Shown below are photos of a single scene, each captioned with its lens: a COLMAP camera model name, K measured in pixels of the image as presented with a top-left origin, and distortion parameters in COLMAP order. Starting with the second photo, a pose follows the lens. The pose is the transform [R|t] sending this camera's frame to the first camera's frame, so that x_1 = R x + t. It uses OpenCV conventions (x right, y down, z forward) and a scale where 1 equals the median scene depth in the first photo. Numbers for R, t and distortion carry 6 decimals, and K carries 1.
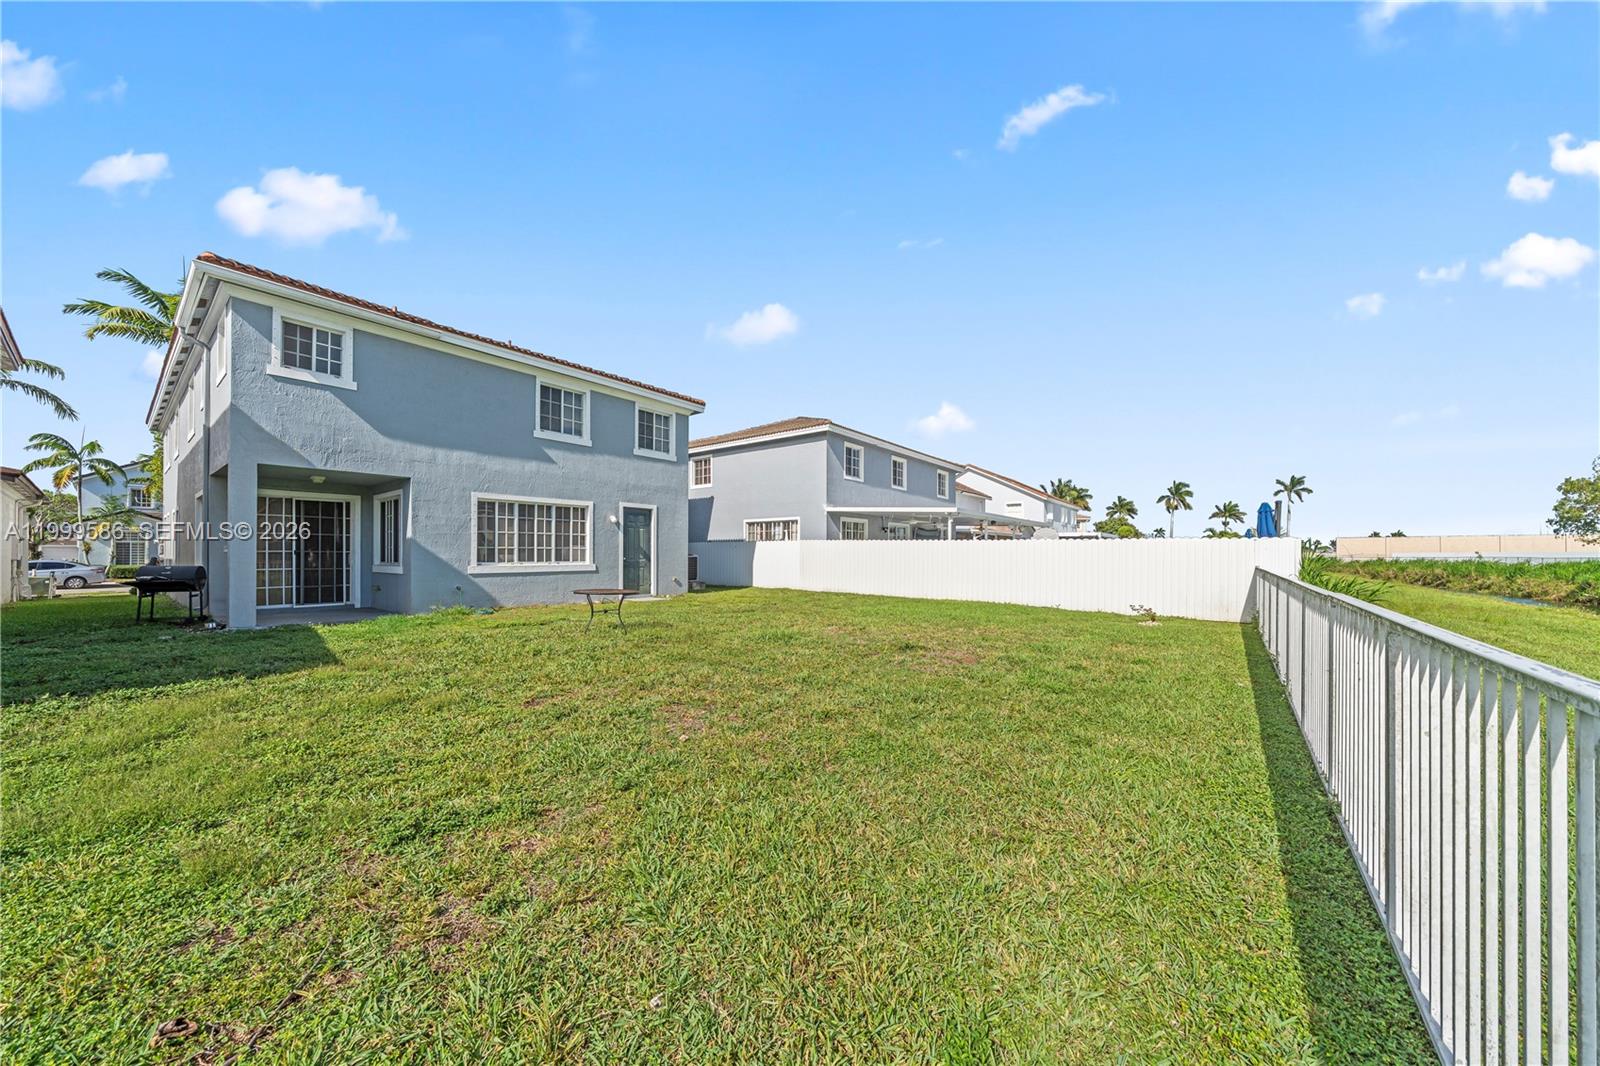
lens RADIAL K [[553.6, 0, 794.3], [0, 553.6, 552.6], [0, 0, 1]] dist [-0.005310, 0.000522]
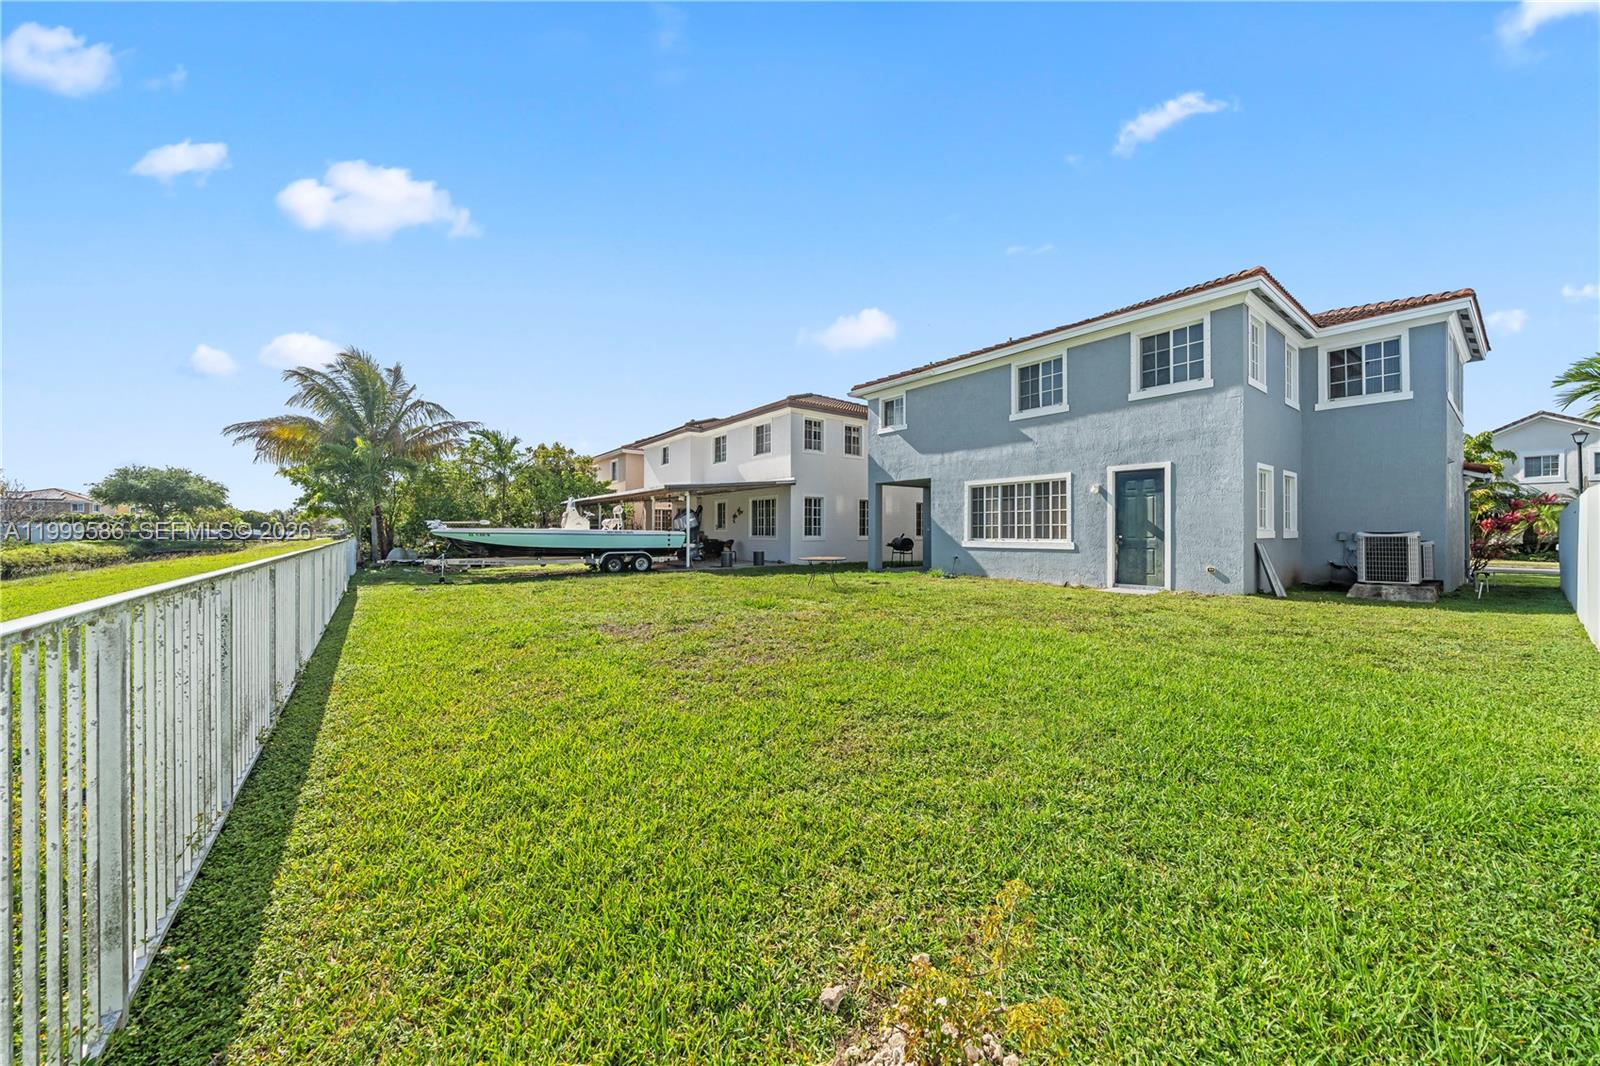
lens RADIAL K [[553.6, 0, 788.5], [0, 553.6, 532.6], [0, 0, 1]] dist [-0.005310, 0.000522]
pose [[-0.257790, -0.000373, -0.966201, 0.617614], [0.002677, 0.999996, -0.001100, 0.005059], [0.966197, -0.002870, -0.257788, 0.794176]]
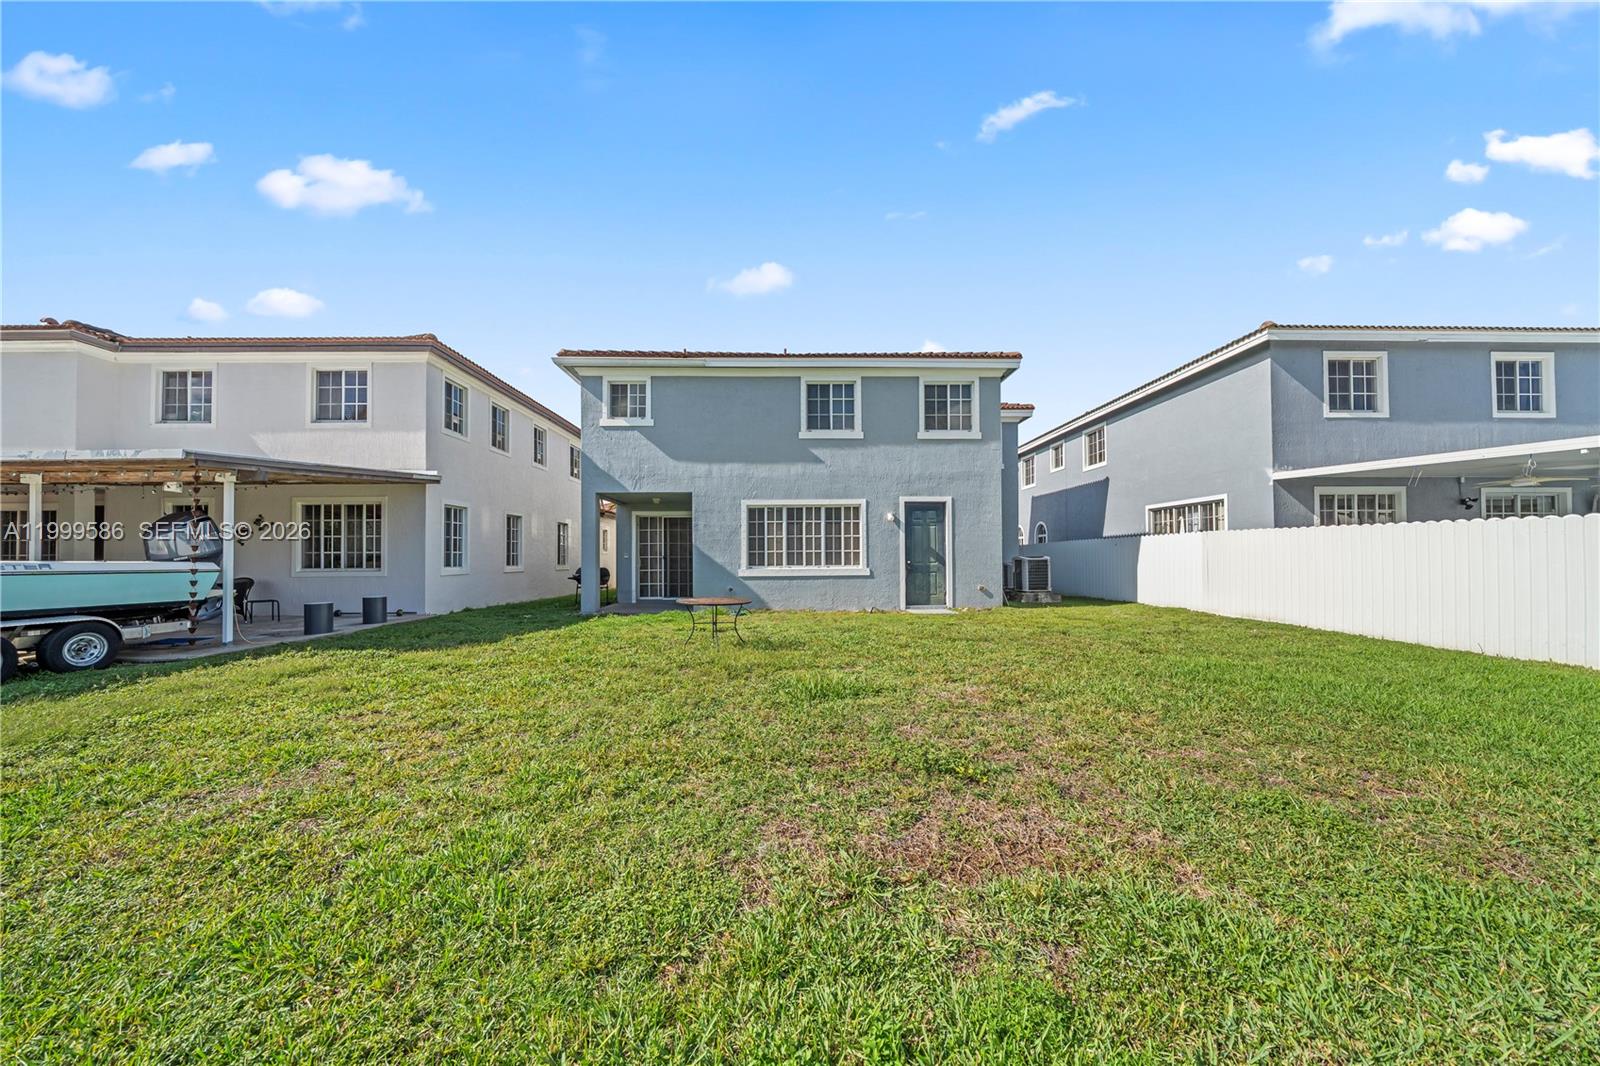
lens RADIAL K [[553.6, 0, 792.0], [0, 553.6, 550.4], [0, 0, 1]] dist [-0.005310, 0.000522]
pose [[0.633745, -0.016082, -0.773375, 0.258933], [0.010680, 0.999870, -0.012040, 0.001365], [0.773468, -0.000629, 0.633835, 0.335861]]
